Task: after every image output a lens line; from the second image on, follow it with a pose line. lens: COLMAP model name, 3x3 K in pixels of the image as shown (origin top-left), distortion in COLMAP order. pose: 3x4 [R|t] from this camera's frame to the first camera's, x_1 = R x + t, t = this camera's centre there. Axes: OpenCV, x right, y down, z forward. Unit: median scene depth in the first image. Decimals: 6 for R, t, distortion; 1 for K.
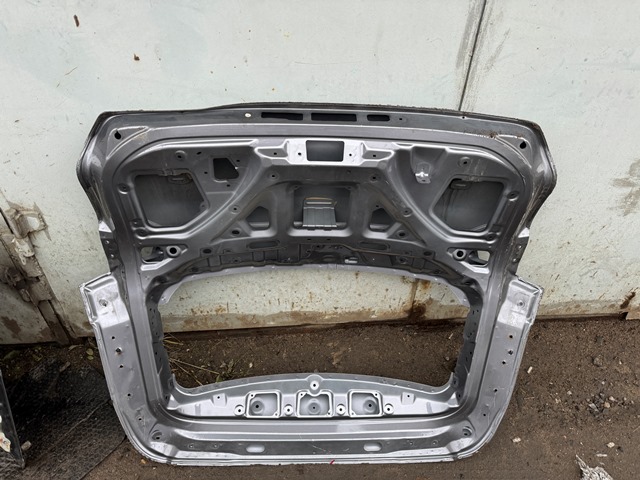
lens RADIAL K [[447.0, 0, 318.7], [0, 447.0, 238.1], [0, 0, 1]] dist [0.013913, -0.022713]
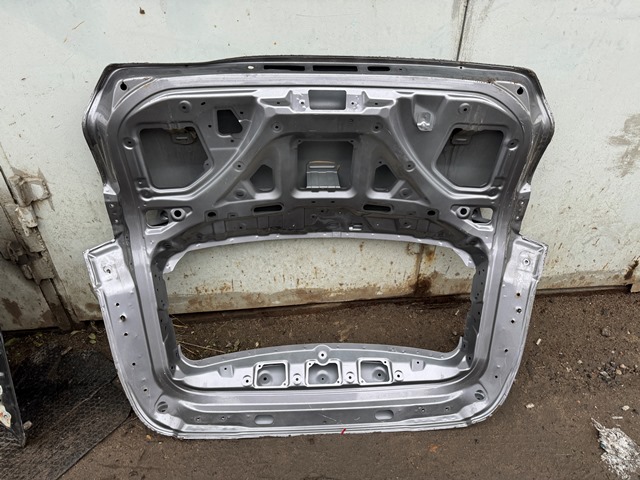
lens RADIAL K [[447.0, 0, 322.4], [0, 447.0, 243.1], [0, 0, 1]] dist [0.013913, -0.022713]
pose [[0.999484, -0.029601, 0.012493, -0.015935], [0.030324, 0.997593, -0.062360, 0.155334], [-0.010617, 0.062707, 0.997976, 0.002817]]
